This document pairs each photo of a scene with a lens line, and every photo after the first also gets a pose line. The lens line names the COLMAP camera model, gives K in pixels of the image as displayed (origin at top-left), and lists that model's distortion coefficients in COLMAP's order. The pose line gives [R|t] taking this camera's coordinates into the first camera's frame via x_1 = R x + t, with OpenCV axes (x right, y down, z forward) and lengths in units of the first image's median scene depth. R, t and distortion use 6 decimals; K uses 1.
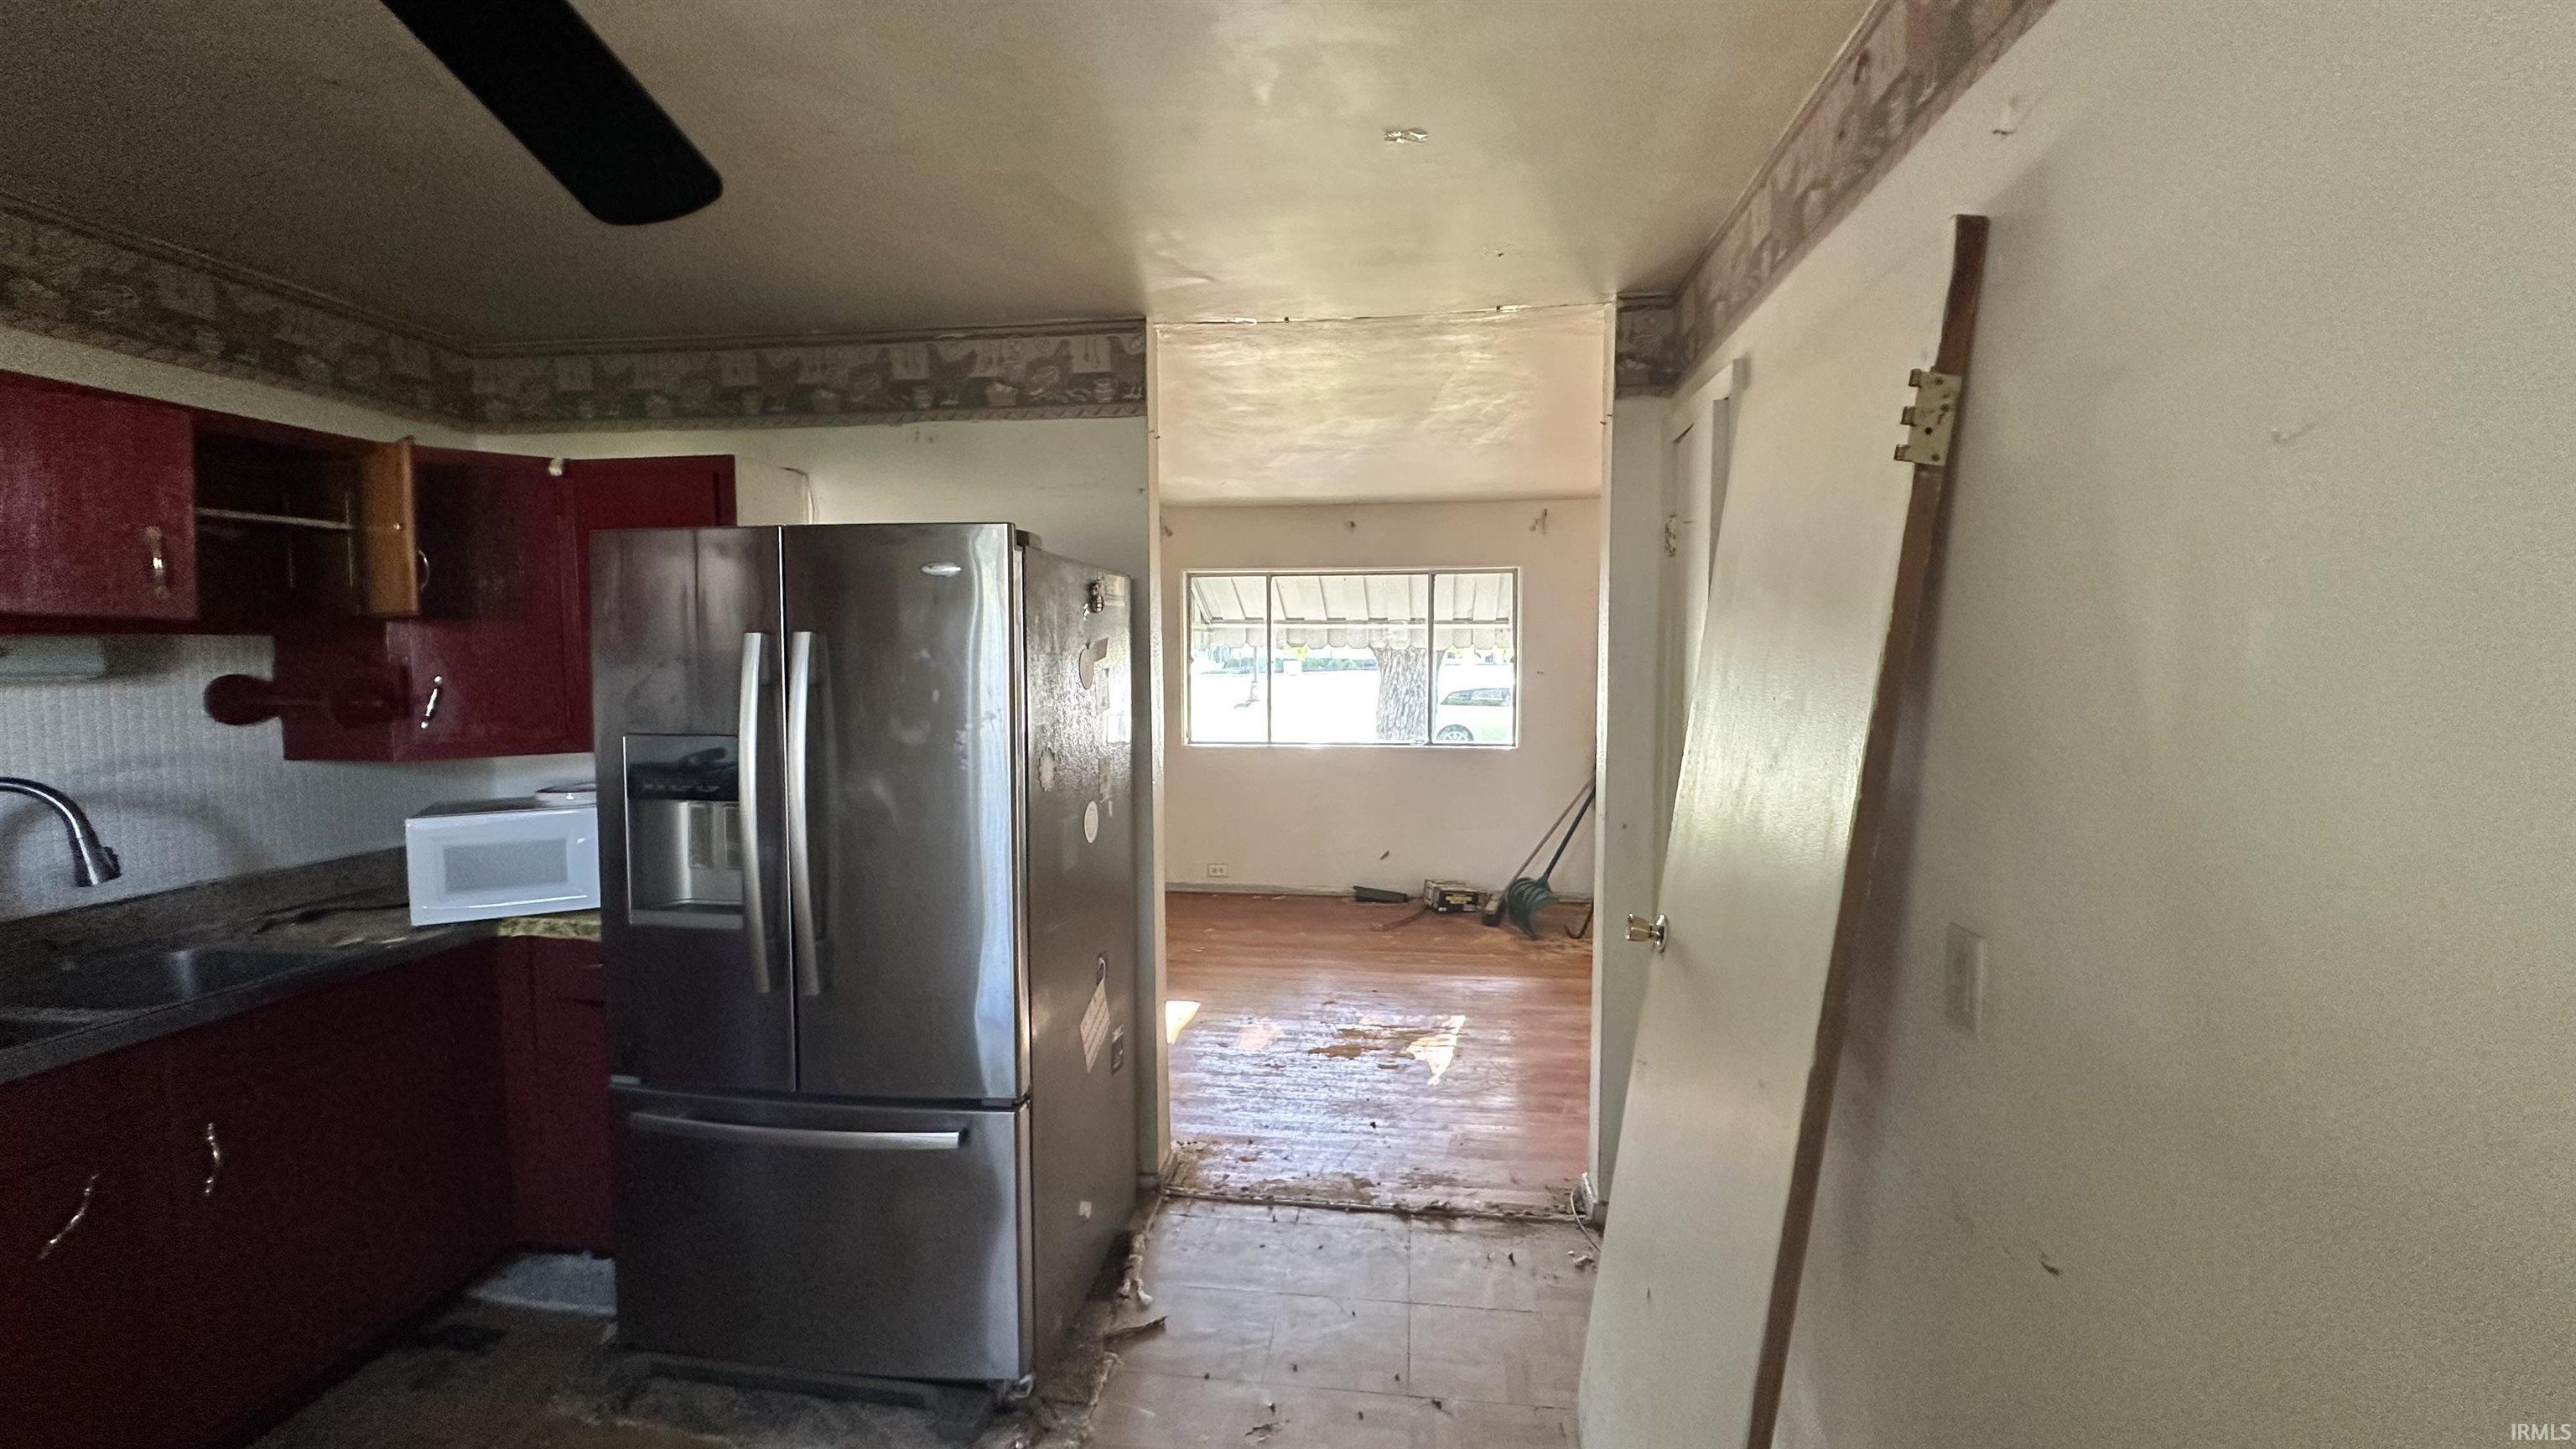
lens RADIAL K [[1029.0, 0, 1290.2], [0, 1029.0, 718.7], [0, 0, 1]] dist [0.001305, 0.000213]
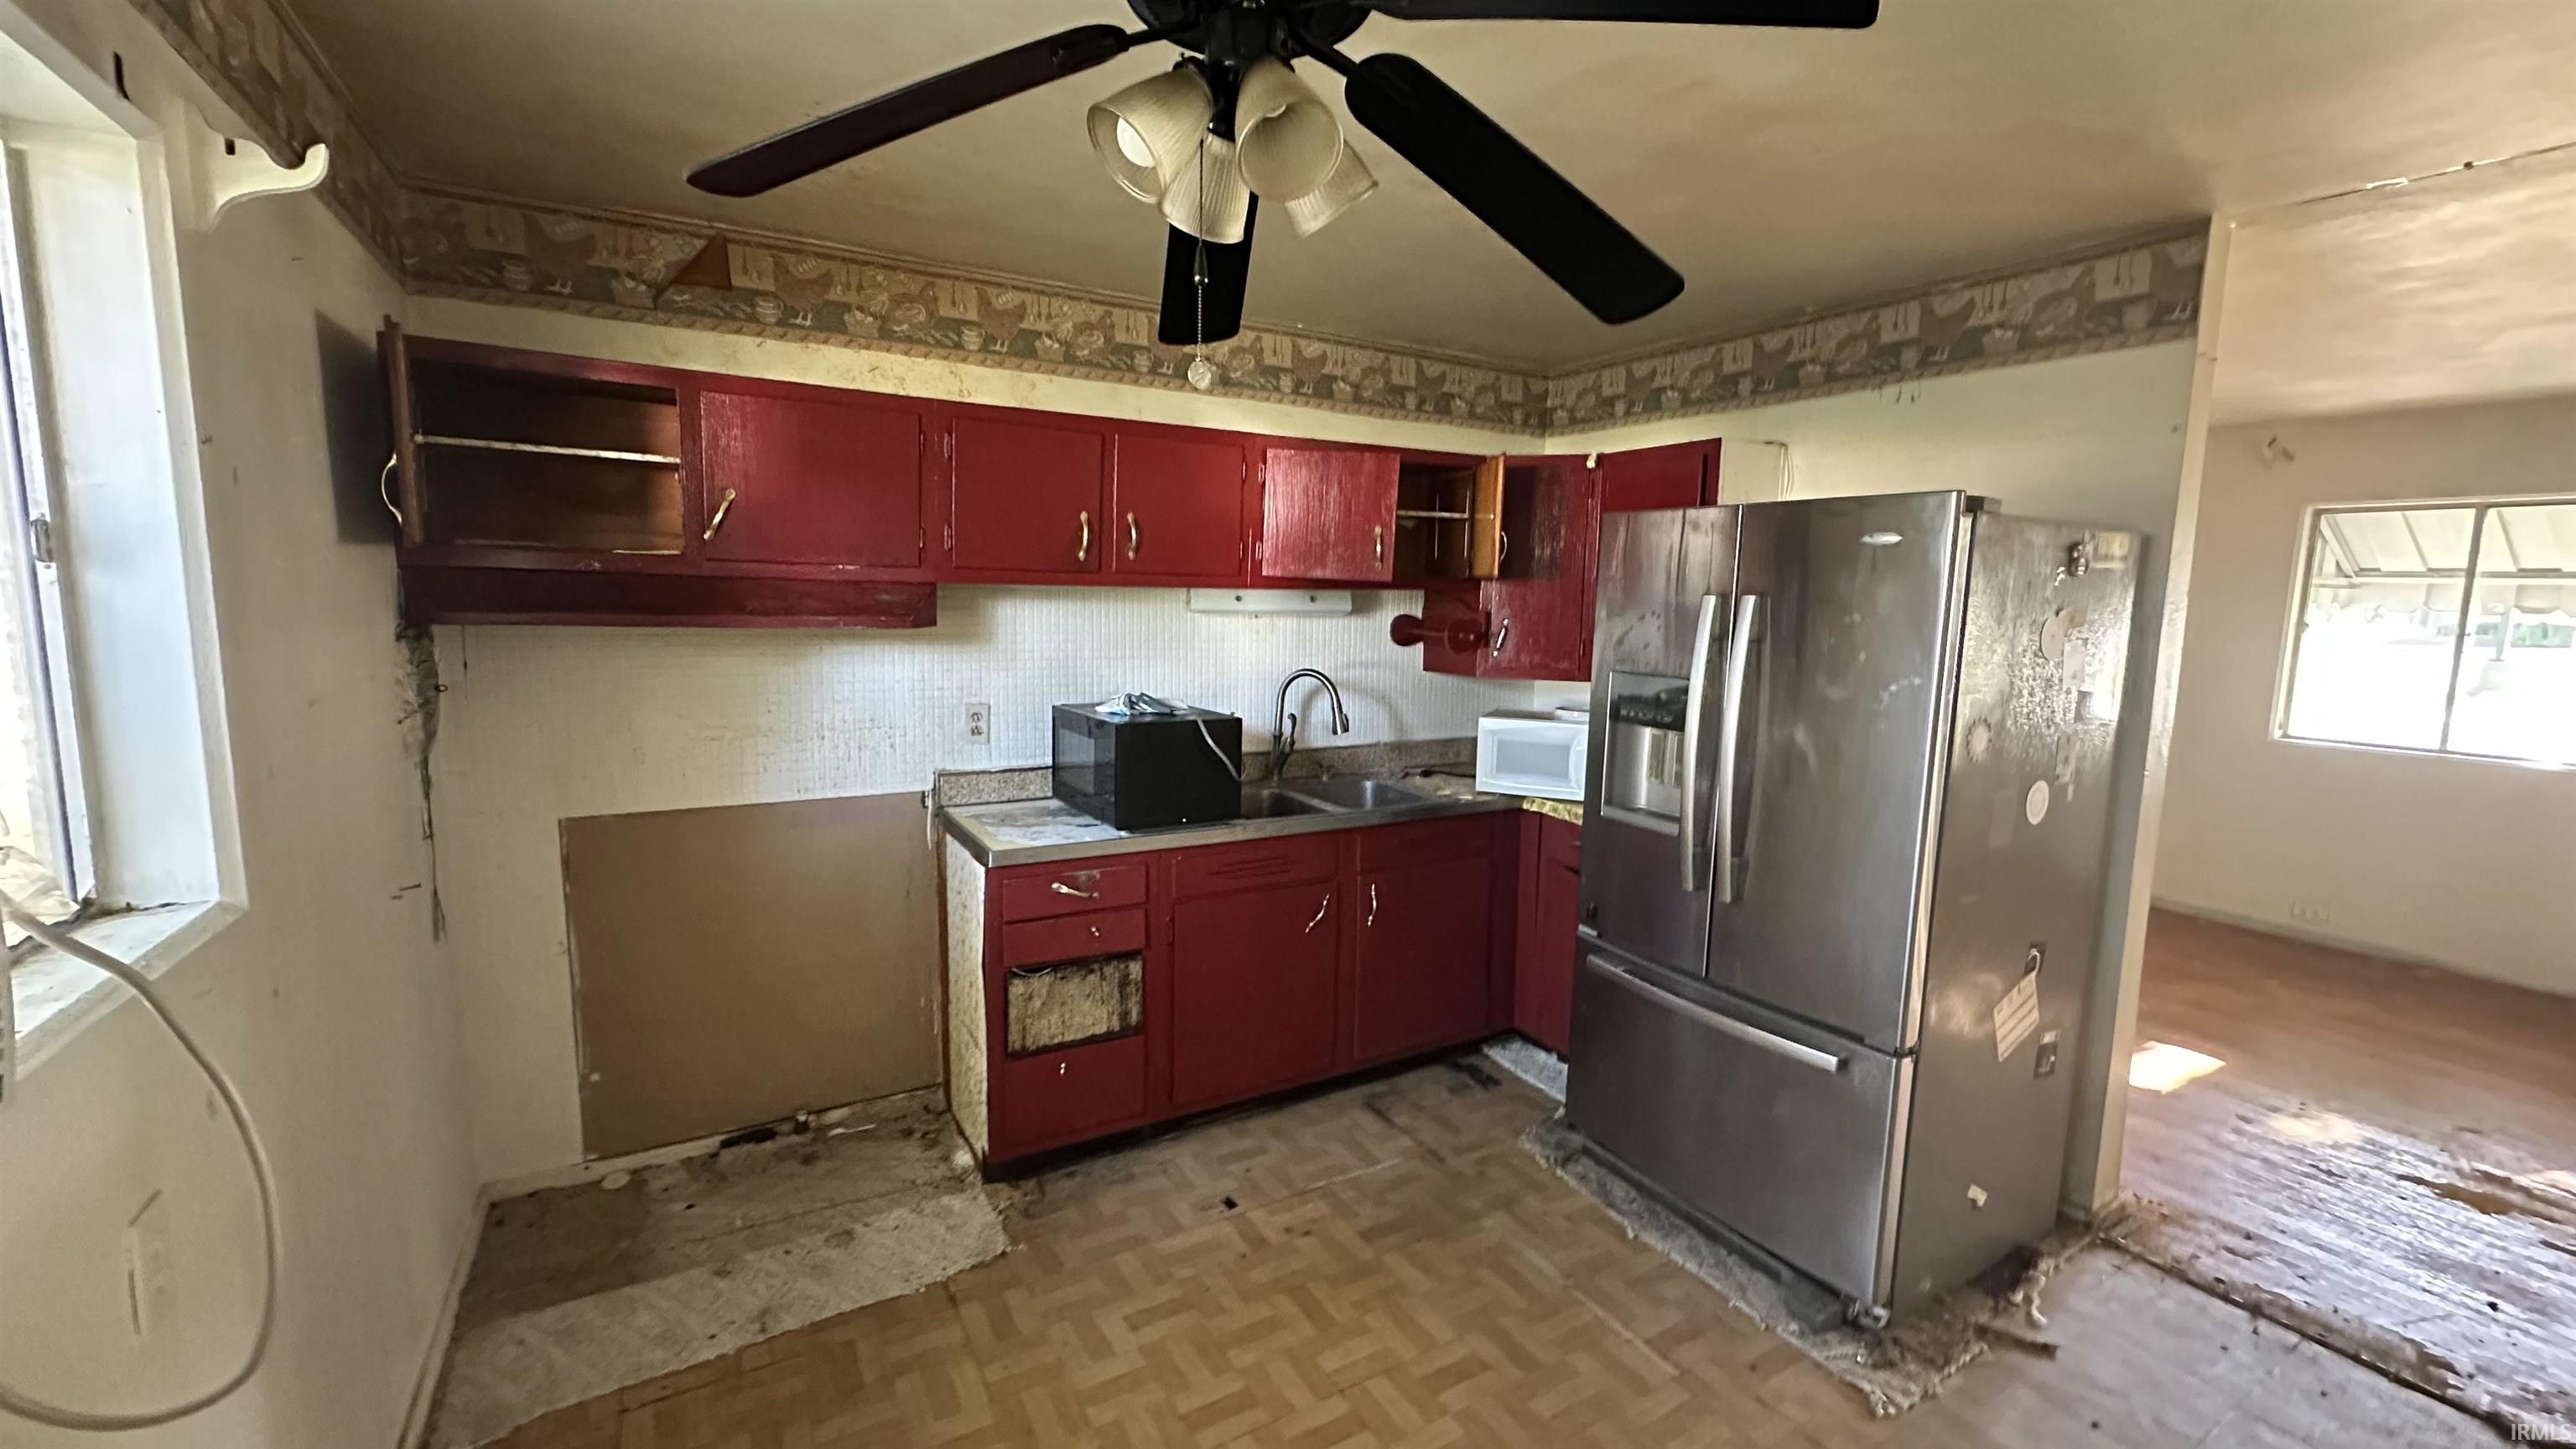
lens RADIAL K [[1029.0, 0, 1290.2], [0, 1029.0, 718.7], [0, 0, 1]] dist [0.001305, 0.000213]
pose [[0.616898, 0.112019, -0.779030, 0.103765], [-0.071803, 0.993702, 0.086029, -0.006163], [0.783761, 0.002865, 0.621056, -0.106522]]
